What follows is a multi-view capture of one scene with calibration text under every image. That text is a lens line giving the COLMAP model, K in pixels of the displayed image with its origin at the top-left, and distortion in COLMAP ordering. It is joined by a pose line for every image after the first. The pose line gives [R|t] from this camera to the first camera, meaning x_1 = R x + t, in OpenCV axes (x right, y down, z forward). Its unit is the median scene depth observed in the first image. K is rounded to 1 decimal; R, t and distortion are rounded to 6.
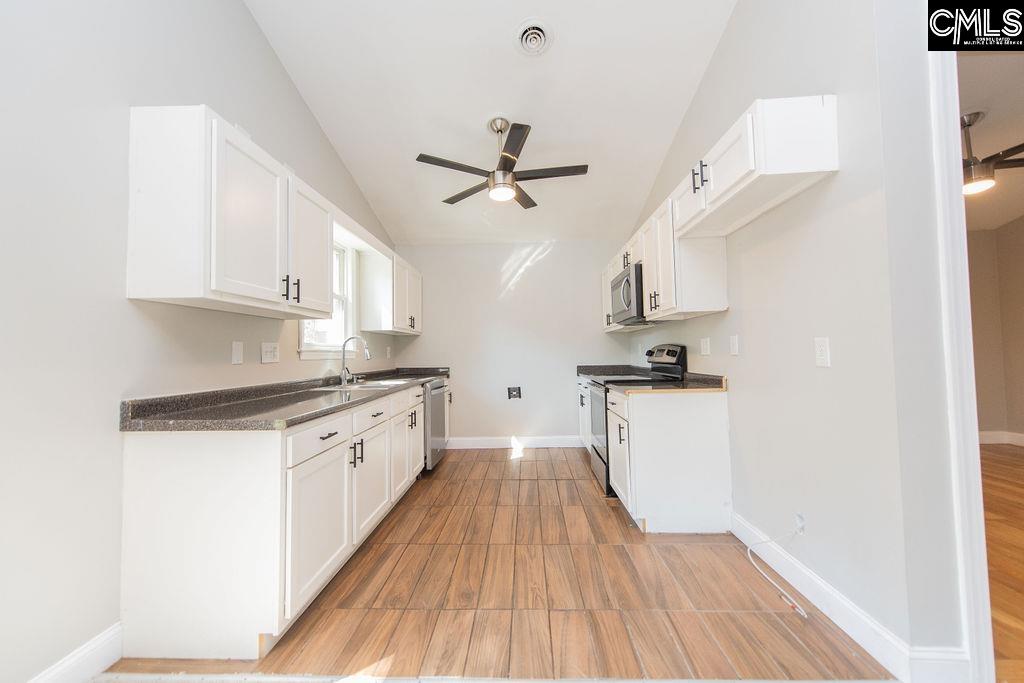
lens RADIAL K [[396.5, 0, 514.5], [0, 396.5, 337.4], [0, 0, 1]] dist [-0.000597, -0.000171]
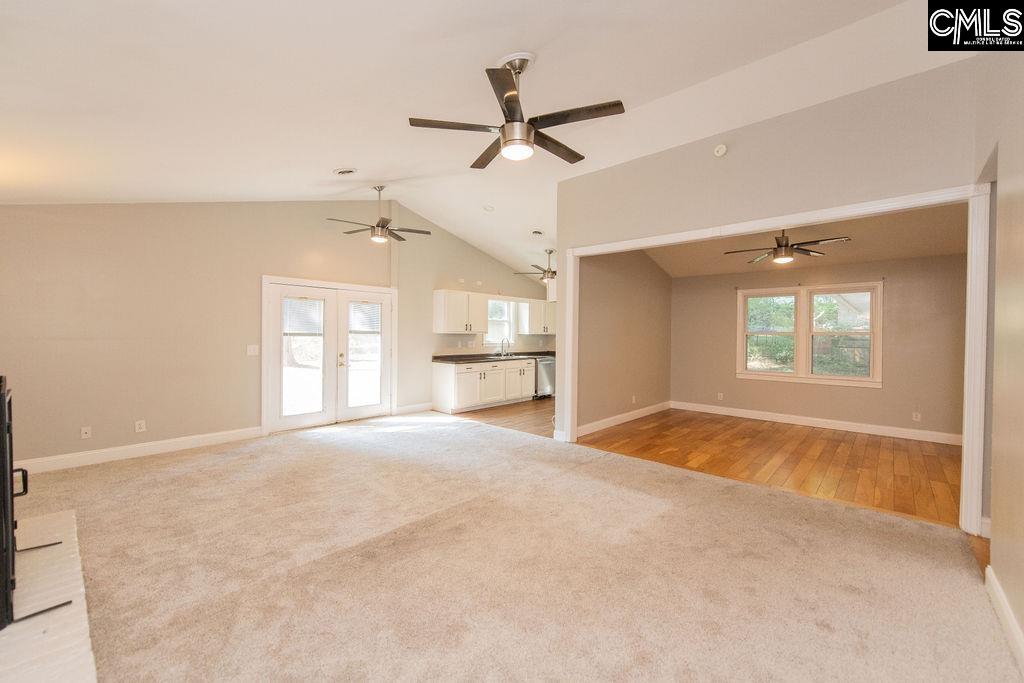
lens RADIAL K [[396.5, 0, 514.5], [0, 396.5, 337.4], [0, 0, 1]] dist [-0.000597, -0.000171]
pose [[0.763112, 0.036980, -0.645207, 1.767161], [-0.003778, 0.998600, 0.052766, -0.193861], [0.646255, -0.037828, 0.762183, -1.240147]]
